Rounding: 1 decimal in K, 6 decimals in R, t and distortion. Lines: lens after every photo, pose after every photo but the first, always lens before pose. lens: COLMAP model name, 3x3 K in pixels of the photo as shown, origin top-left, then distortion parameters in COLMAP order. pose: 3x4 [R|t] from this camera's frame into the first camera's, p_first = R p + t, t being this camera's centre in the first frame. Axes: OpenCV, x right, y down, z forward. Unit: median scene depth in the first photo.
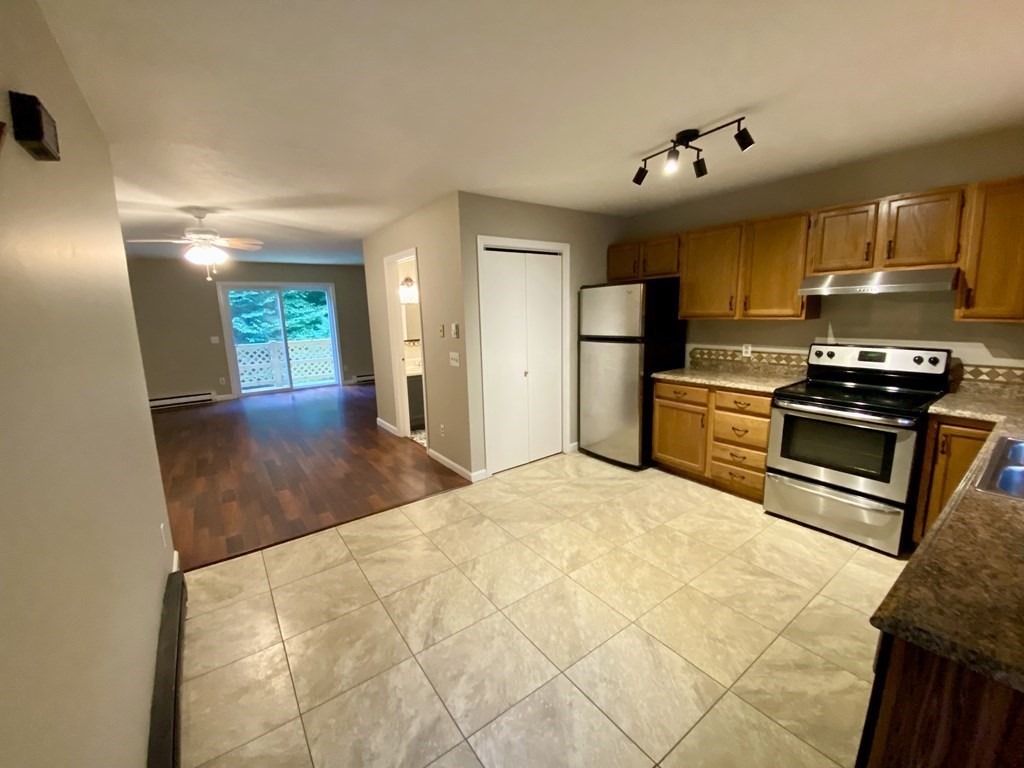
lens RADIAL K [[418.6, 0, 511.2], [0, 418.6, 382.0], [0, 0, 1]] dist [-0.015780, -0.002981]
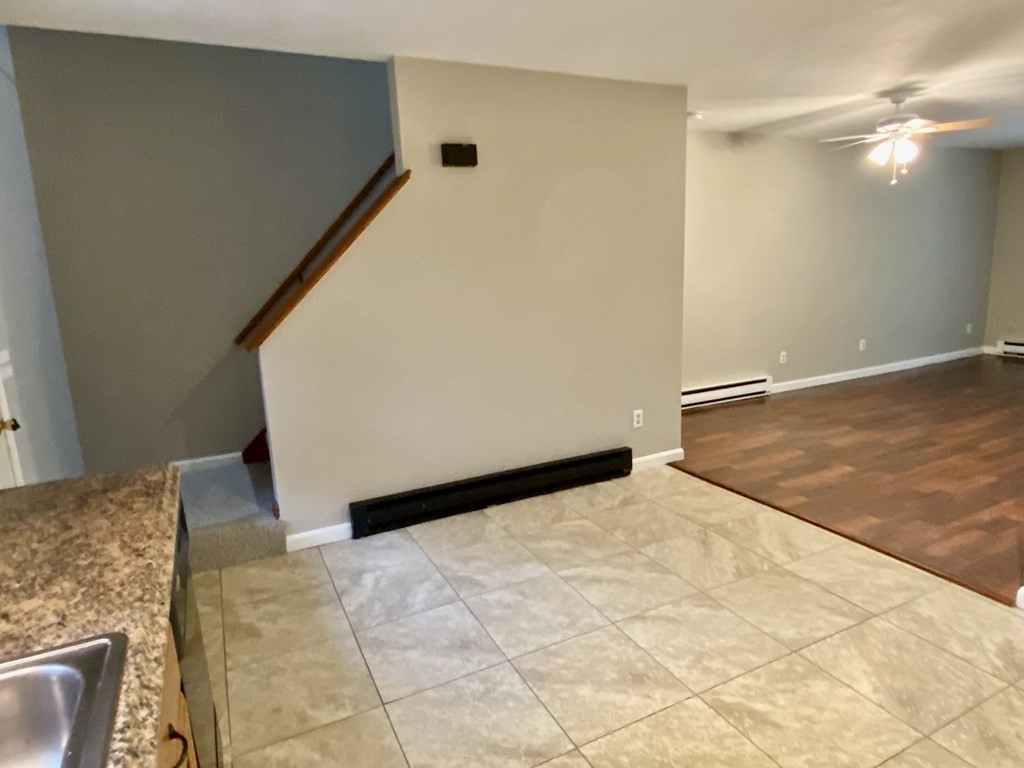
lens RADIAL K [[608.6, 0, 512.7], [0, 608.6, 384.4], [0, 0, 1]] dist [0.024202, 0.001865]
pose [[-0.158893, 0.237857, -0.958216, 0.915400], [-0.133802, 0.956404, 0.259594, -0.144031], [0.978187, 0.169459, -0.120140, 0.801759]]
